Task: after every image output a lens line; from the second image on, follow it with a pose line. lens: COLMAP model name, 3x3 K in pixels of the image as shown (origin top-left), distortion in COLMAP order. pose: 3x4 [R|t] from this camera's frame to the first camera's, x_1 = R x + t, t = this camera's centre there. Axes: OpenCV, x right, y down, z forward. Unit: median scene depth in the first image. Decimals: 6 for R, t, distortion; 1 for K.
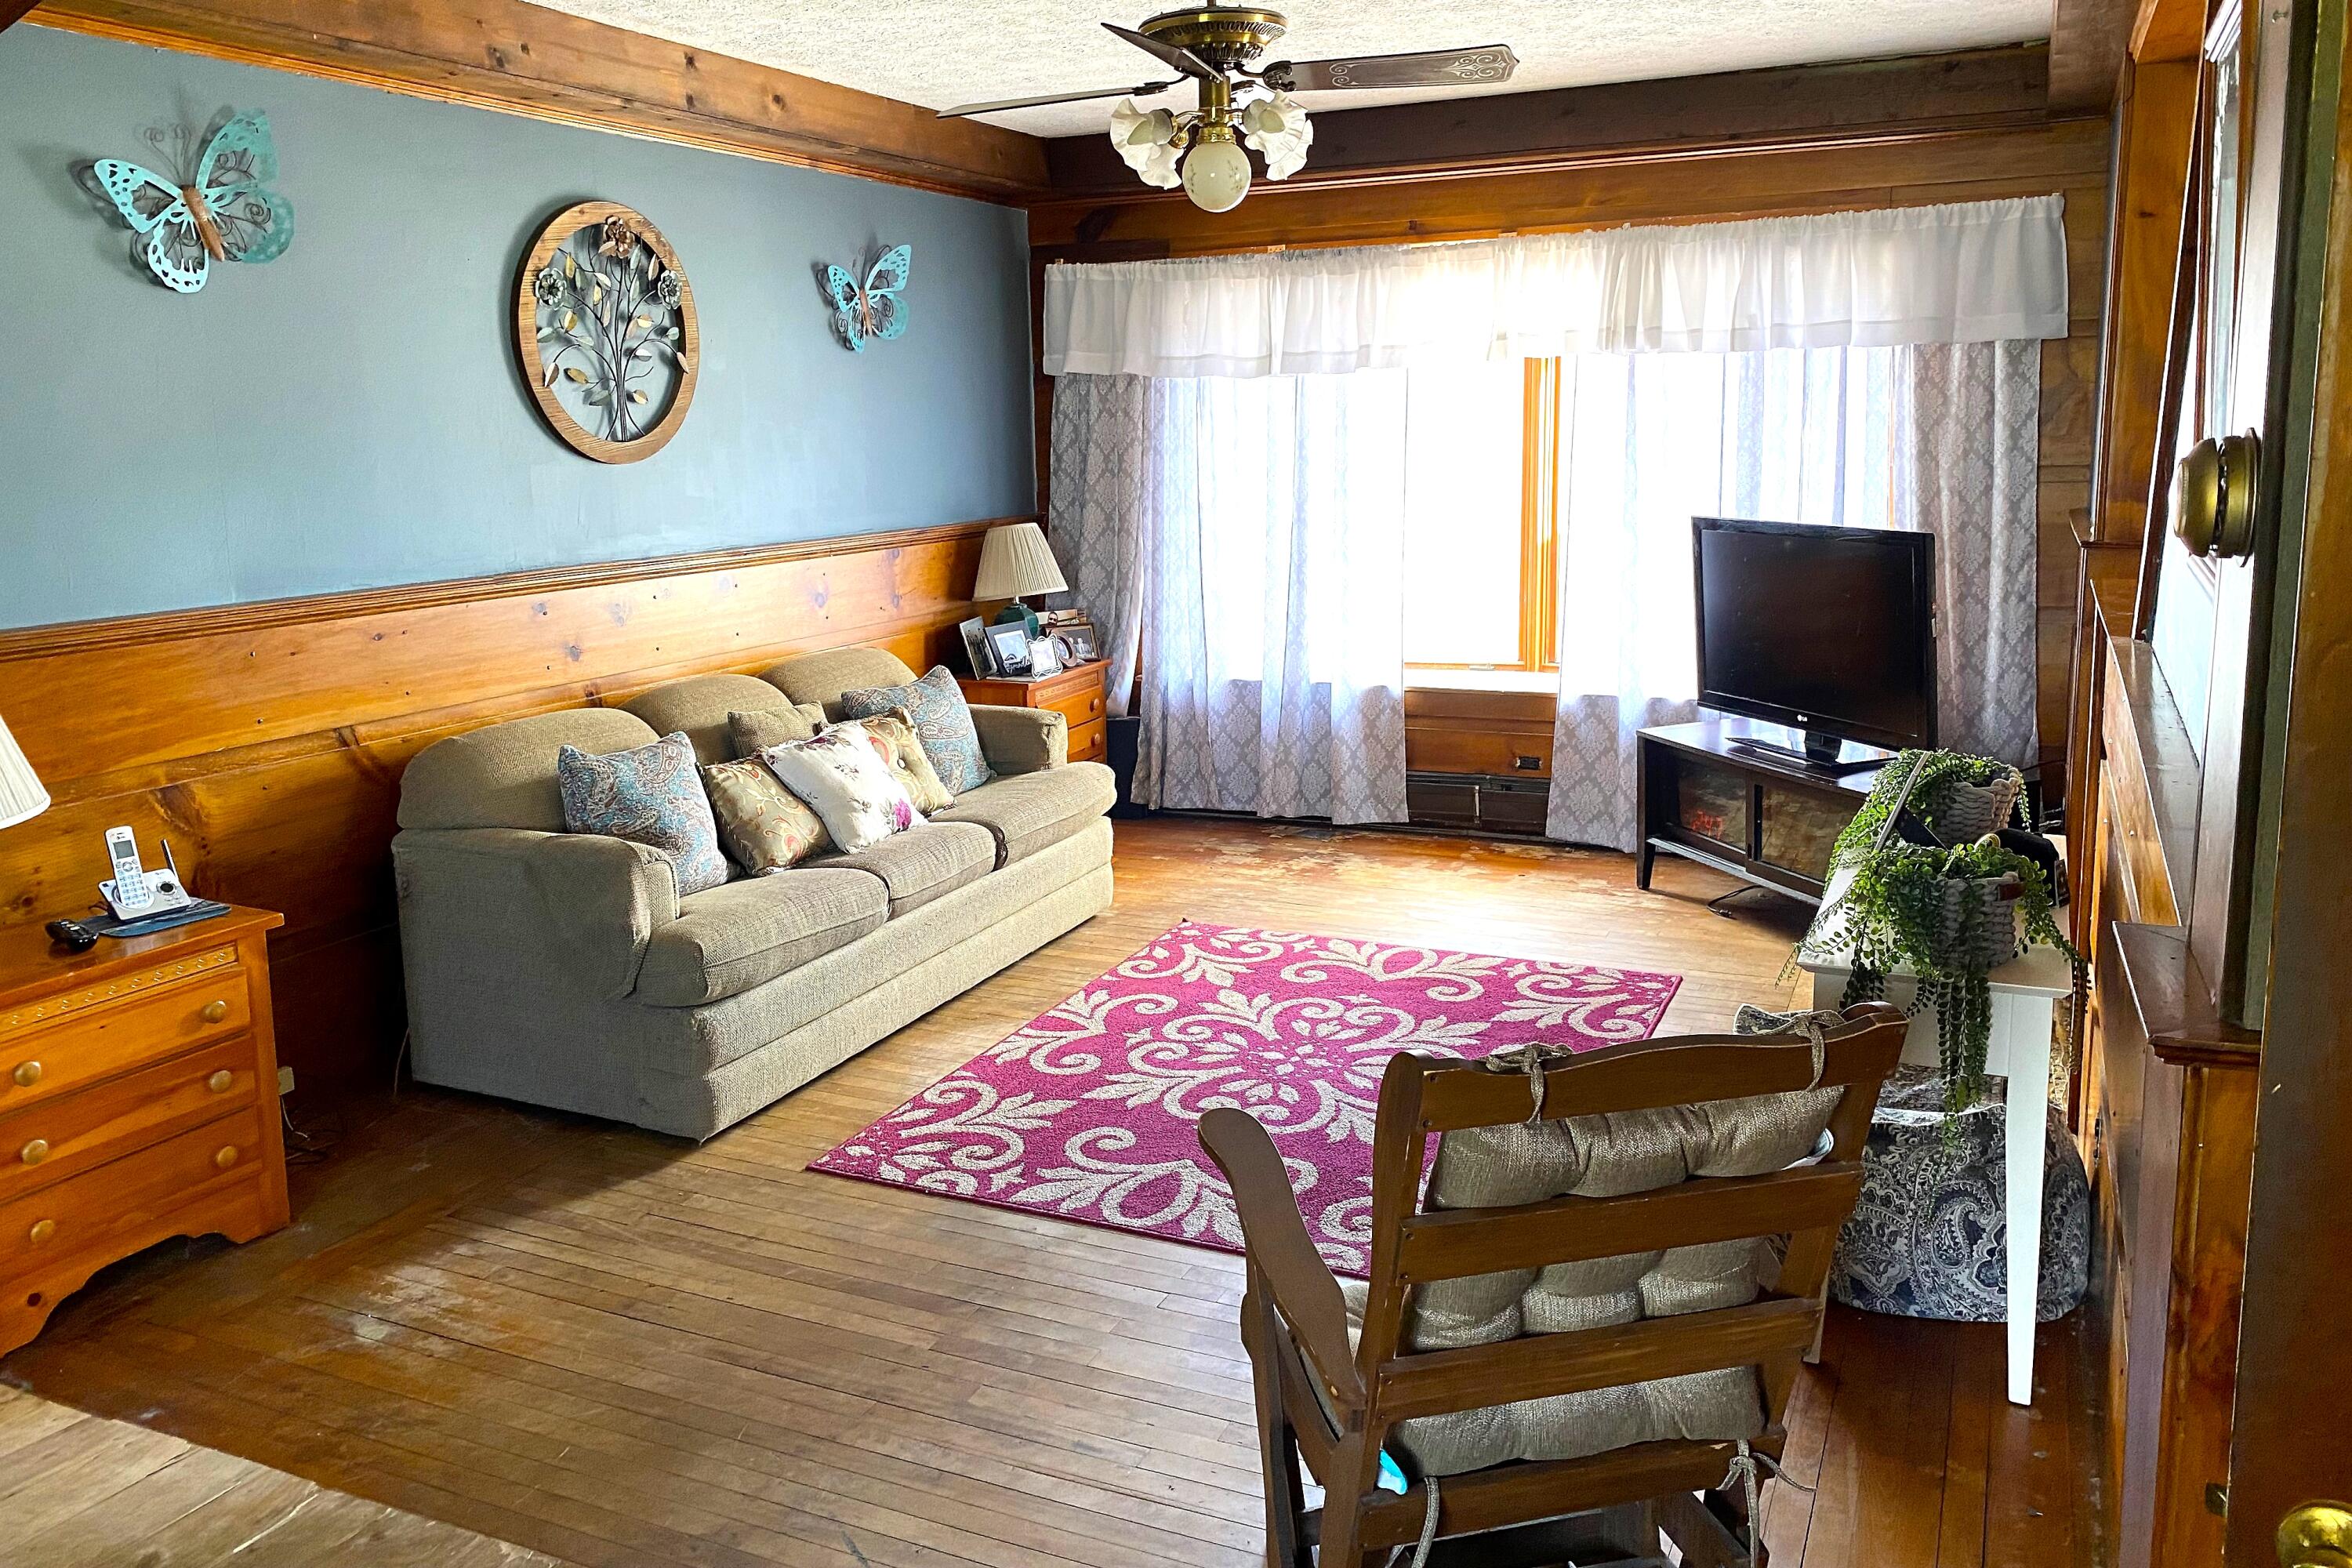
lens RADIAL K [[1841.3, 0, 1180.9], [0, 1841.3, 779.7], [0, 0, 1]] dist [0.061718, -0.033190]
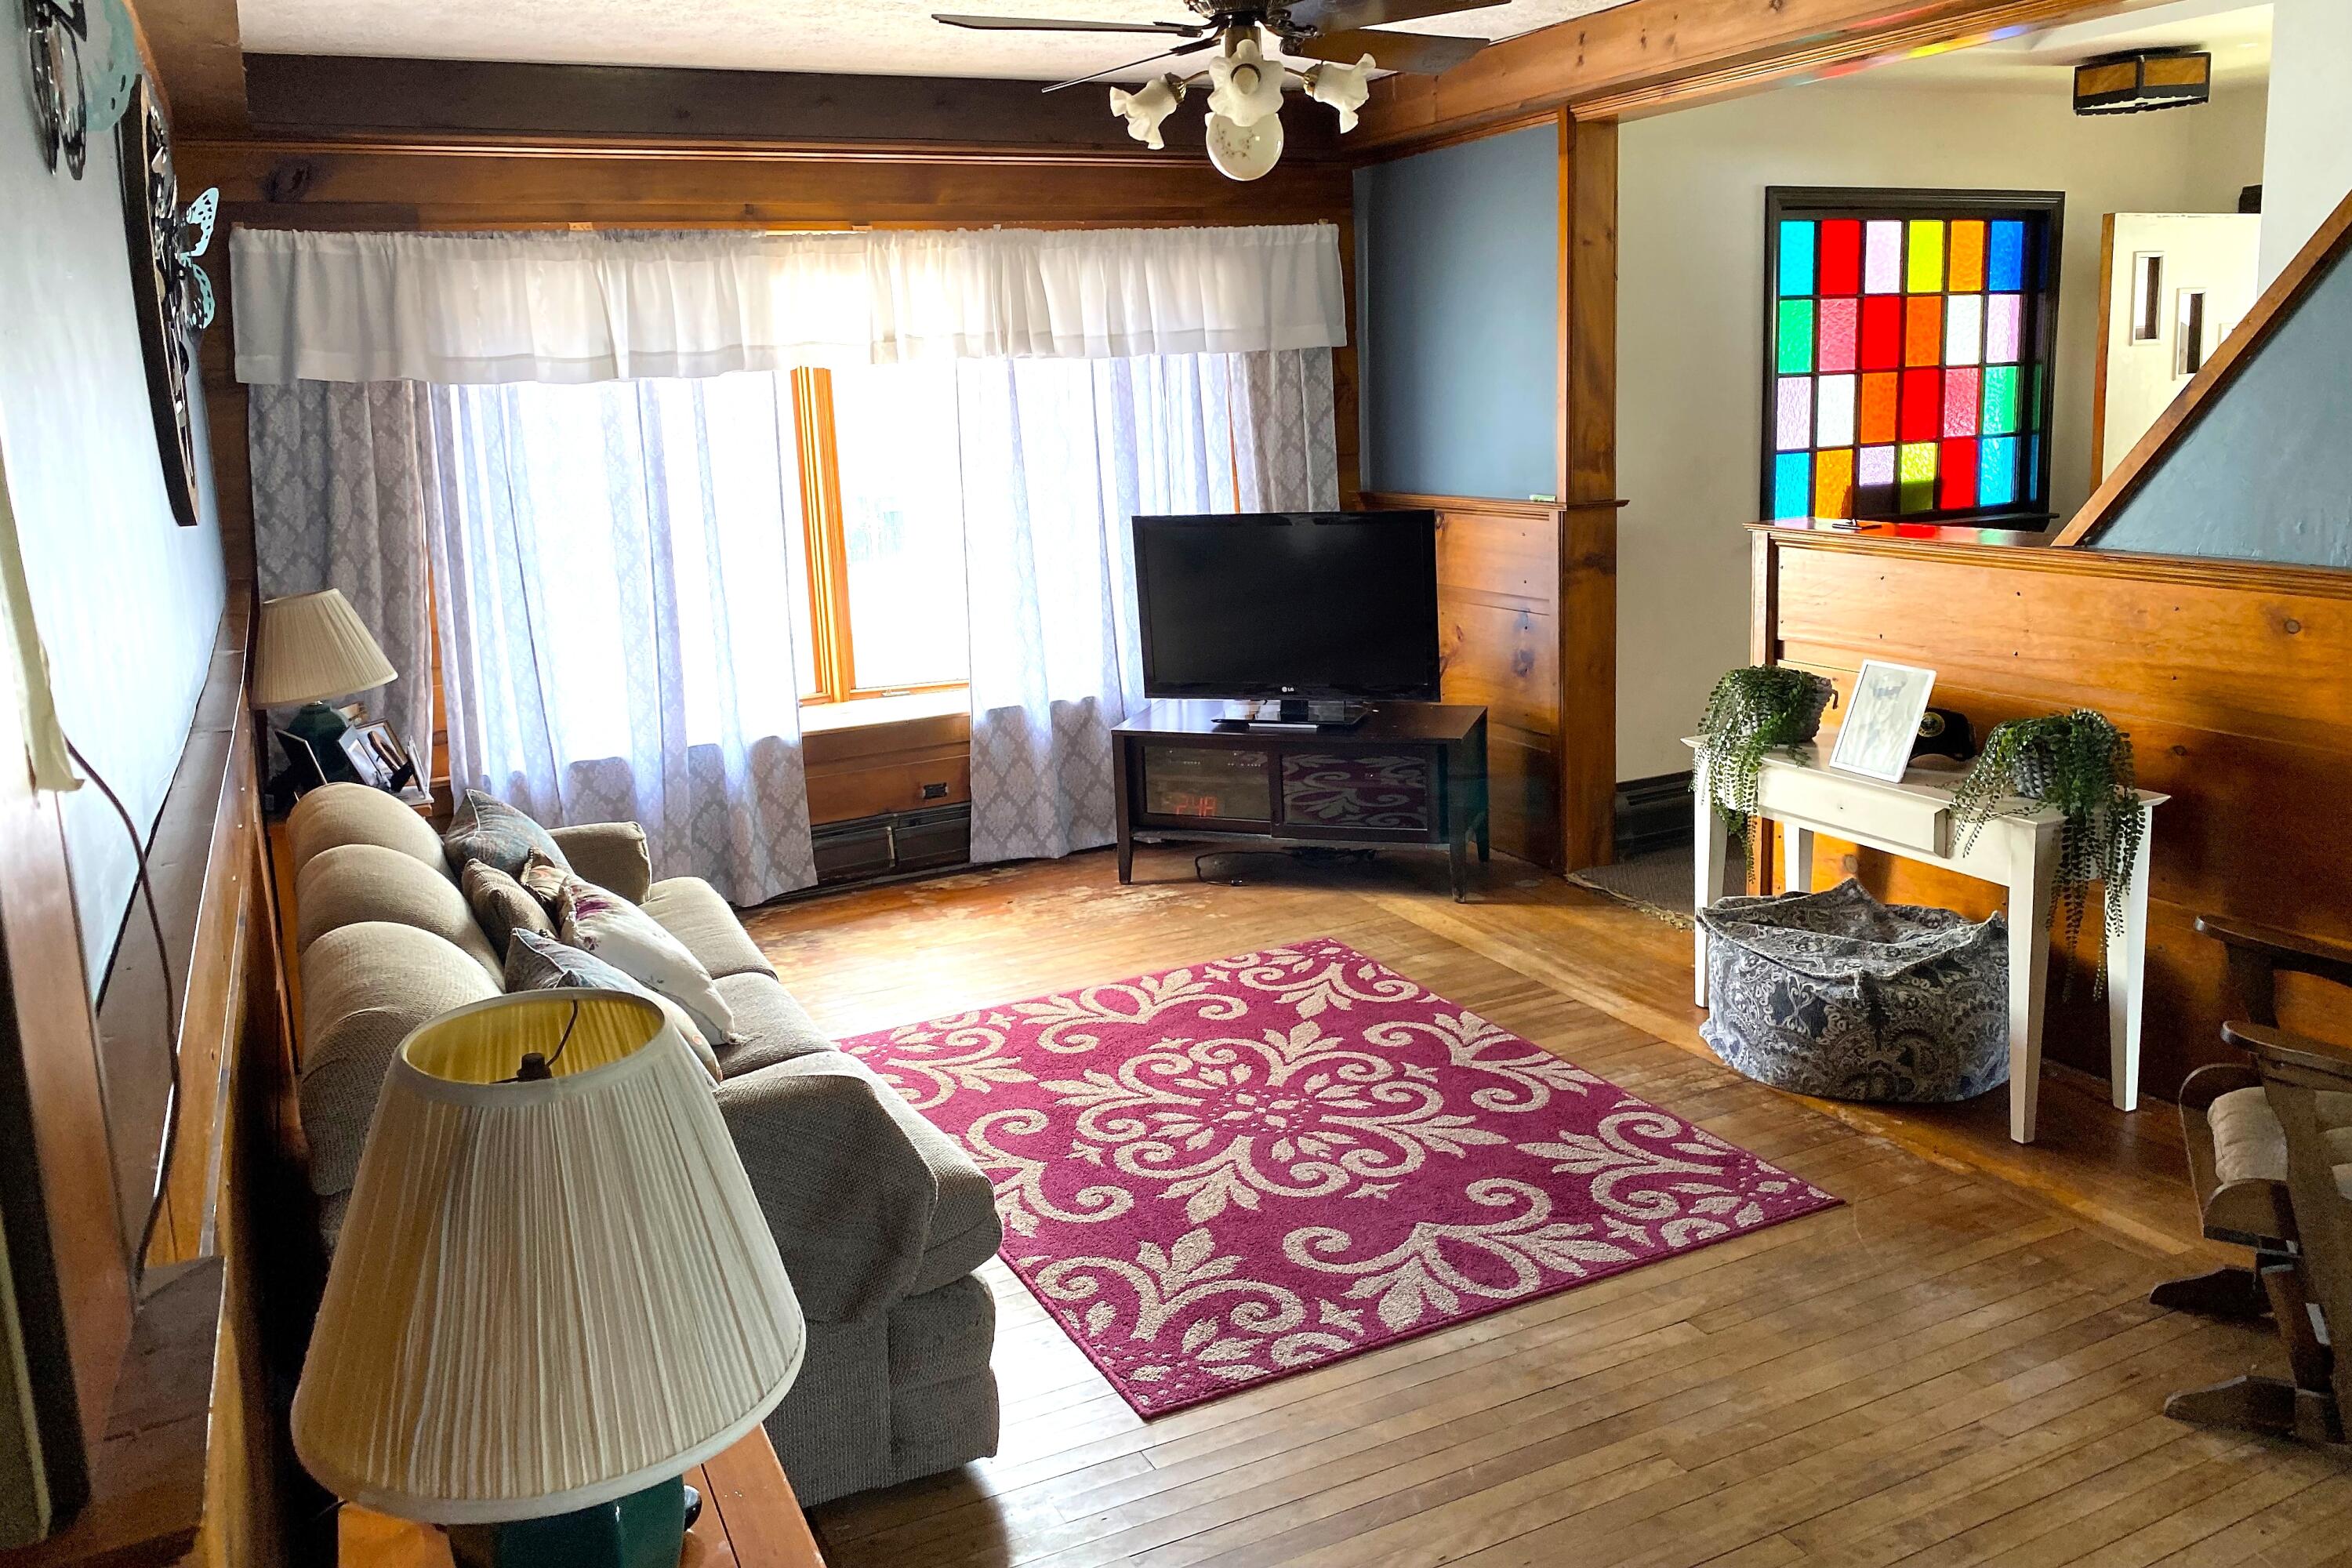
lens RADIAL K [[1841.3, 0, 1185.3], [0, 1841.3, 774.7], [0, 0, 1]] dist [0.061718, -0.033190]
pose [[0.601723, -0.173485, 0.779636, -0.542355], [0.185950, 0.979731, 0.074494, -0.073753], [-0.776758, 0.100148, 0.621786, 0.364874]]
